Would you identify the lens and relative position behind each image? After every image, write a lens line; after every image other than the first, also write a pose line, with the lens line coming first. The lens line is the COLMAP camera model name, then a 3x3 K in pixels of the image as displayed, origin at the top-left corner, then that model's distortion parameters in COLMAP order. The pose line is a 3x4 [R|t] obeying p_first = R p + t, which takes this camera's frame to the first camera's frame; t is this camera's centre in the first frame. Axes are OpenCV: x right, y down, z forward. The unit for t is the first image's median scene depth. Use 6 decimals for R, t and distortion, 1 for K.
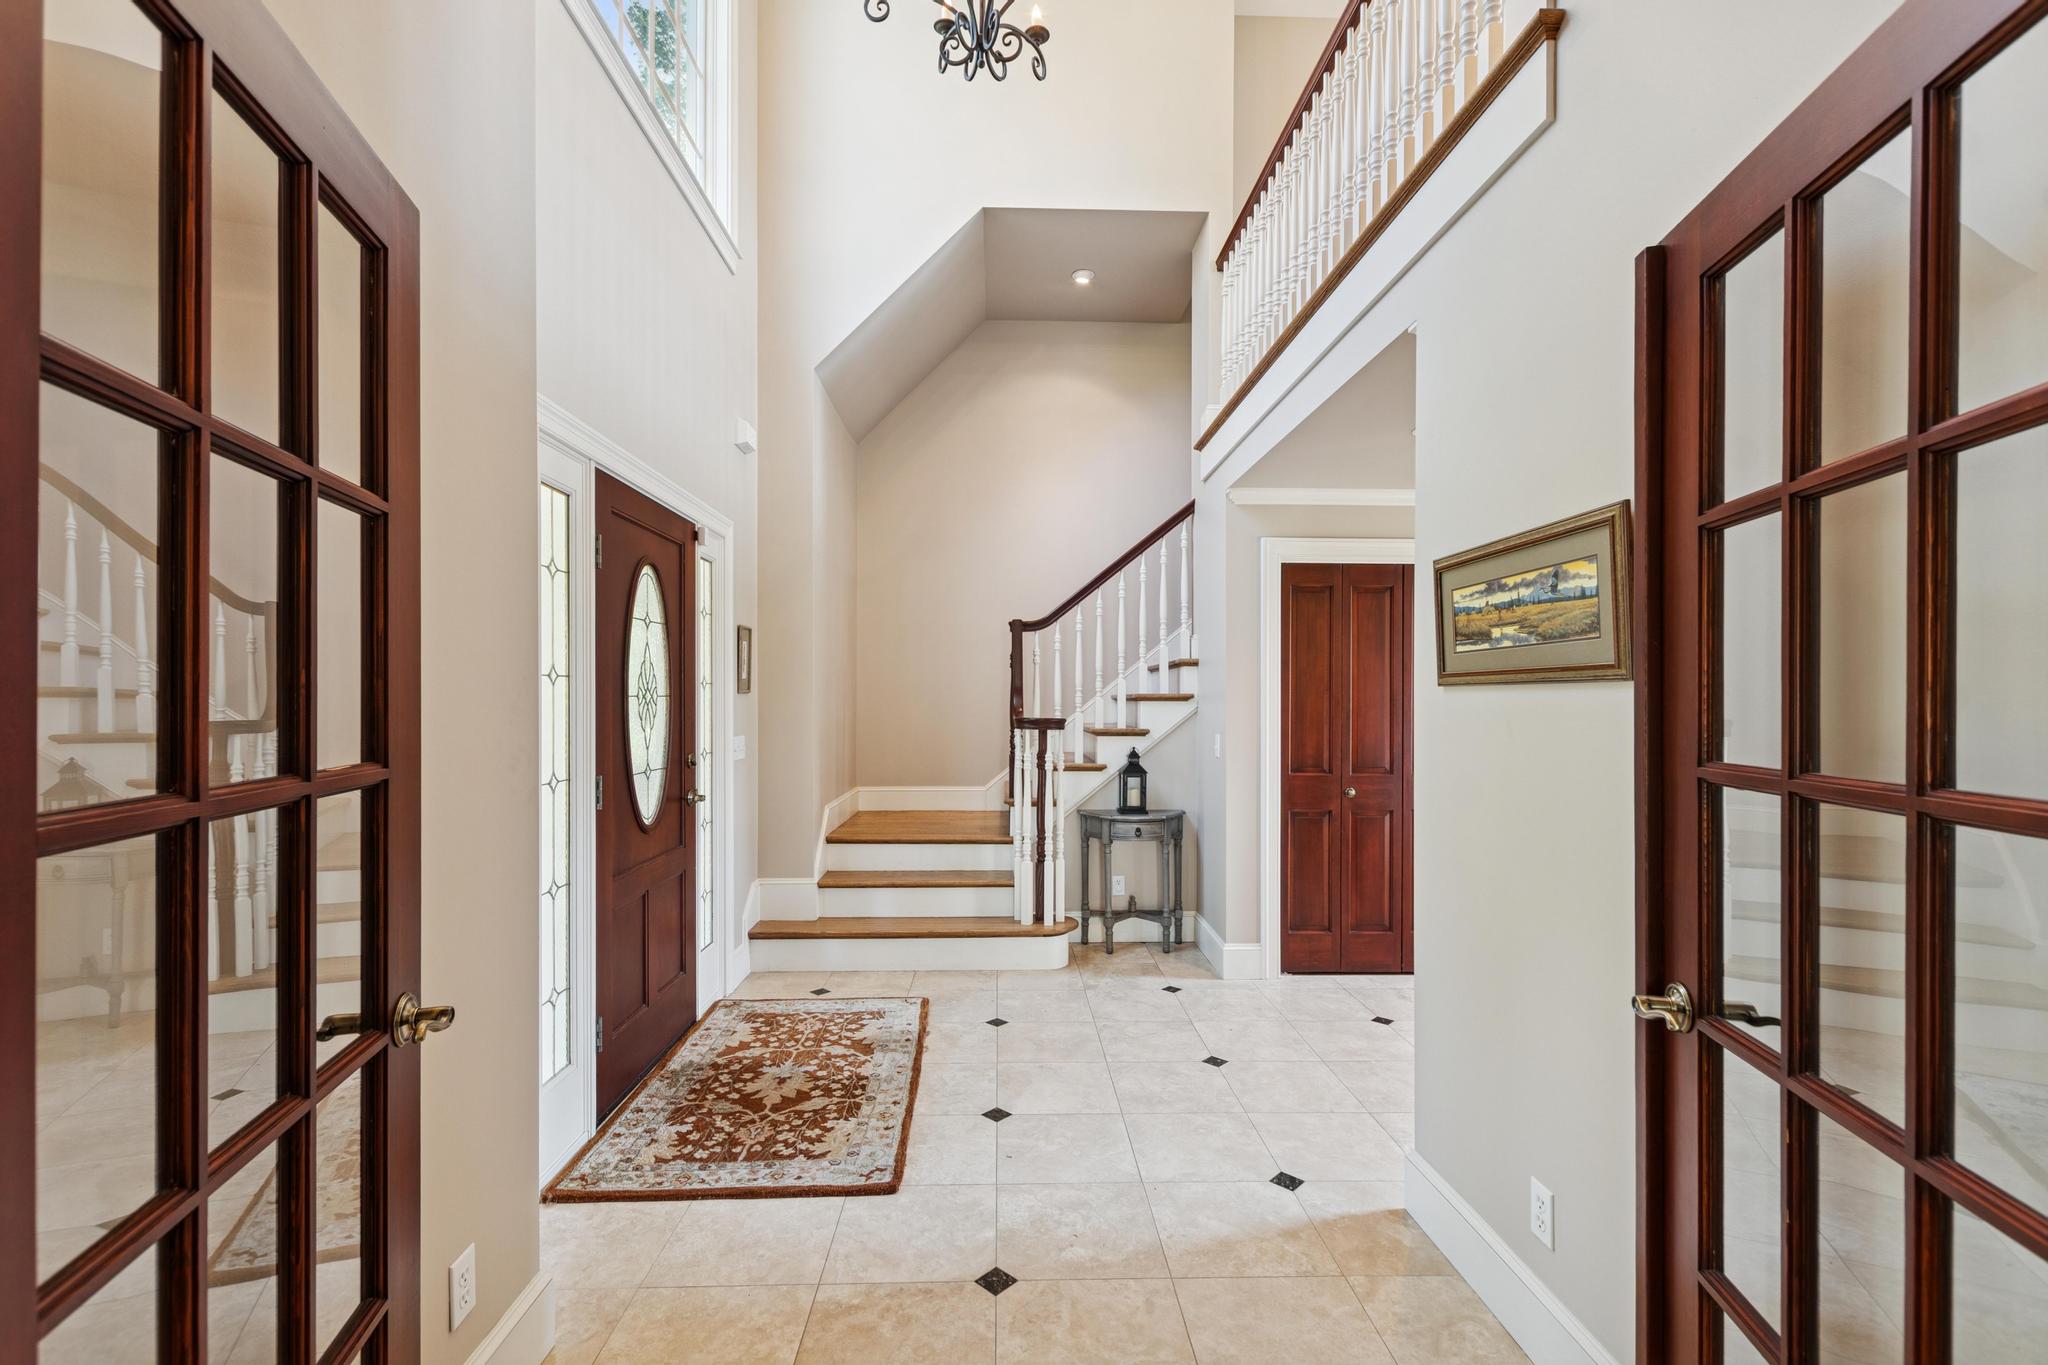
lens RADIAL K [[893.4, 0, 1029.1], [0, 893.4, 697.8], [0, 0, 1]] dist [0.002962, 0.000360]
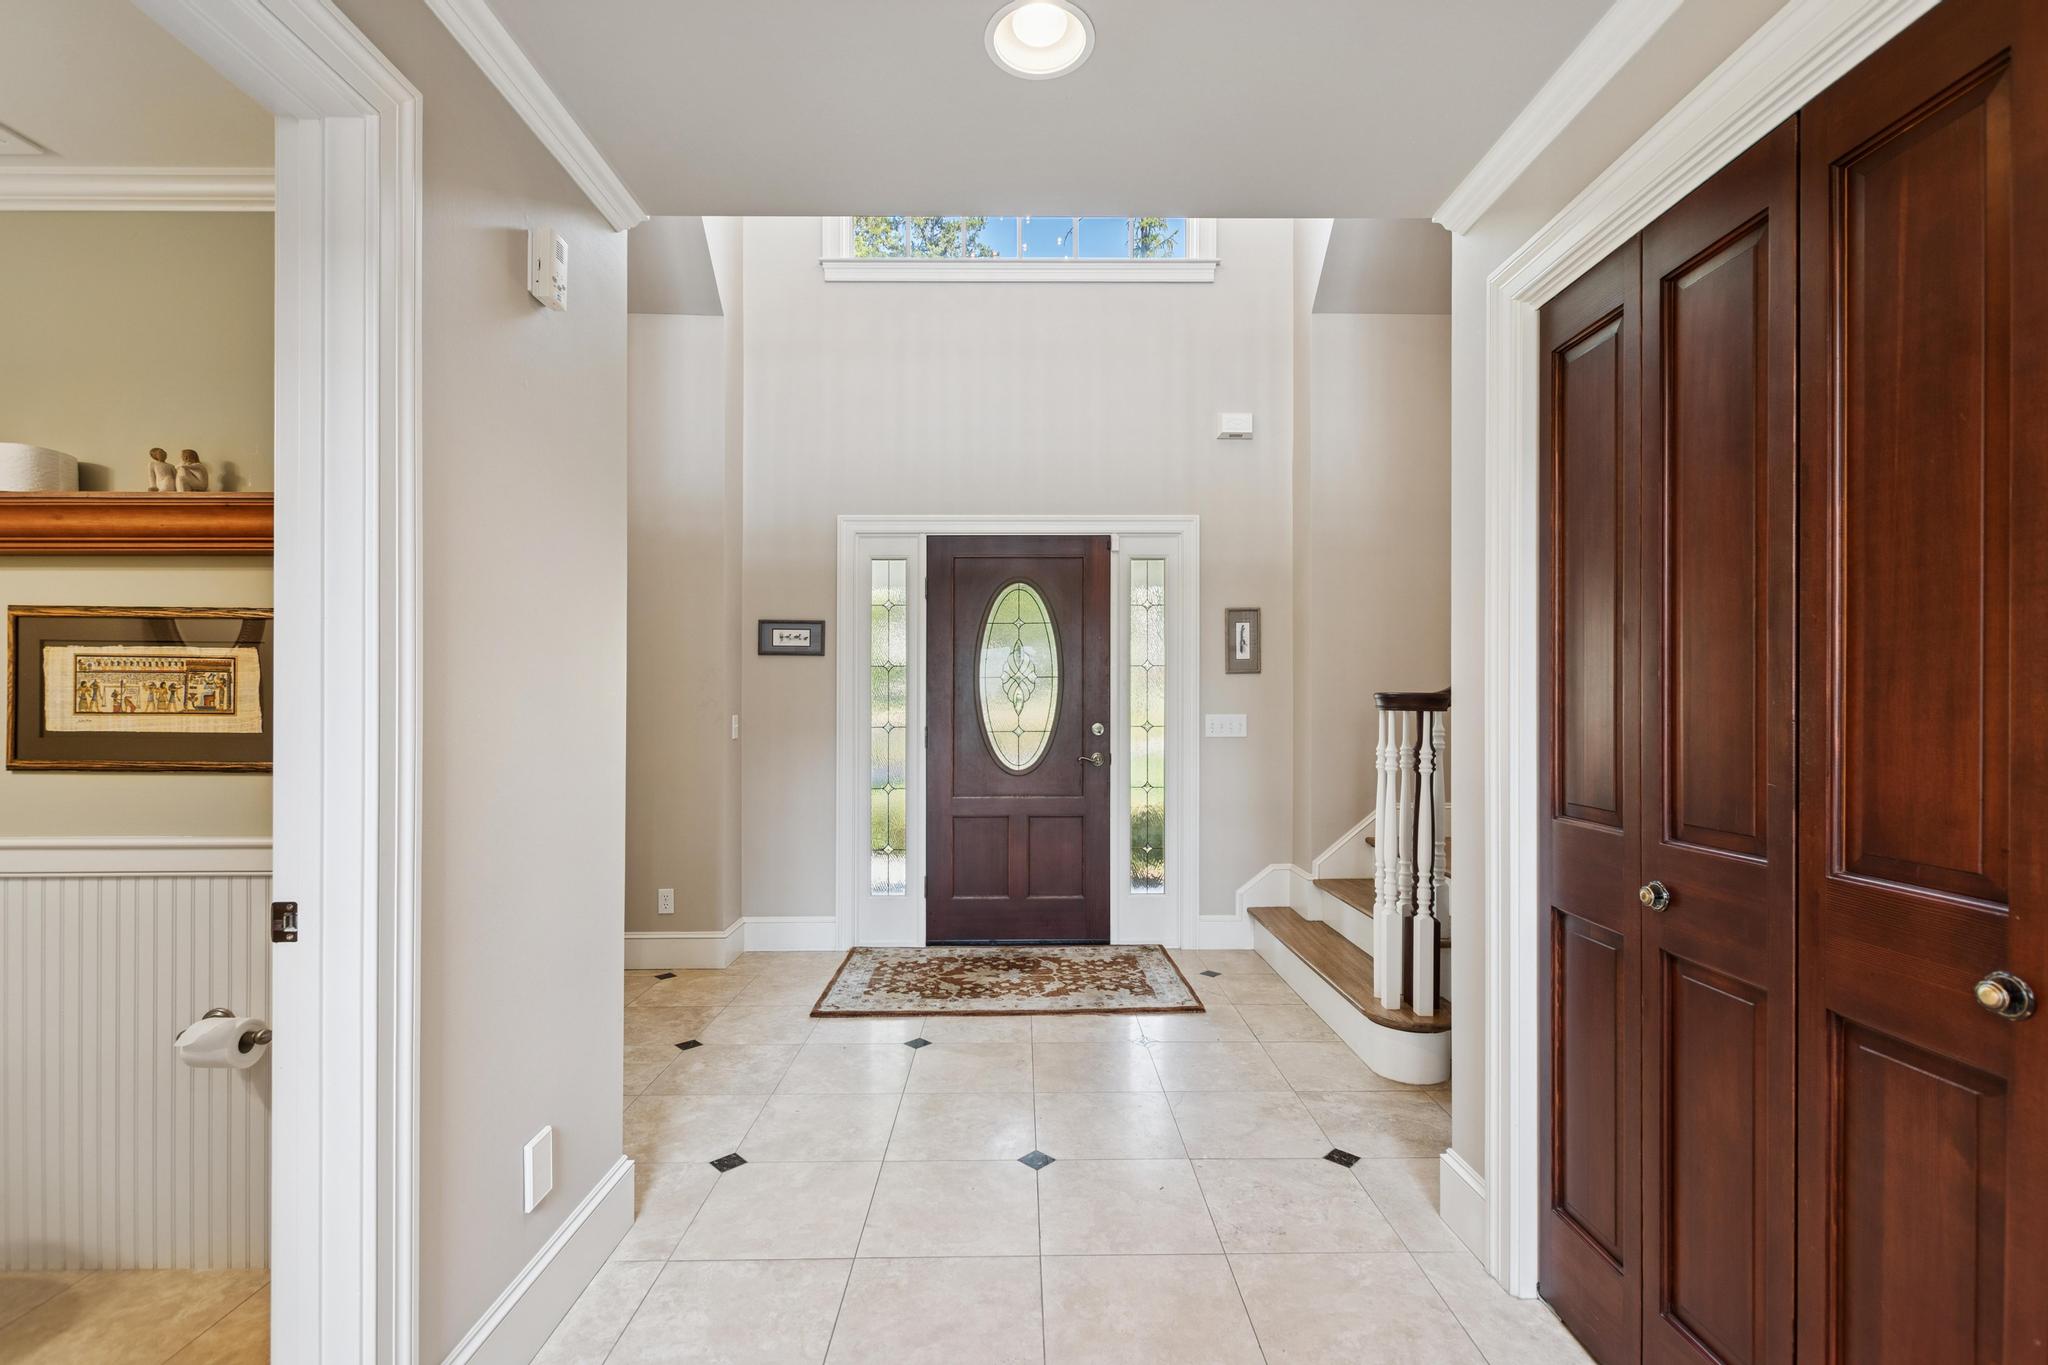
lens RADIAL K [[893.4, 0, 1027.9], [0, 893.4, 697.3], [0, 0, 1]] dist [0.002962, 0.000360]
pose [[-0.031607, -0.009819, -0.999452, 0.985343], [0.003077, 0.999946, -0.009921, 0.042189], [0.999496, -0.003389, -0.031575, 1.072906]]
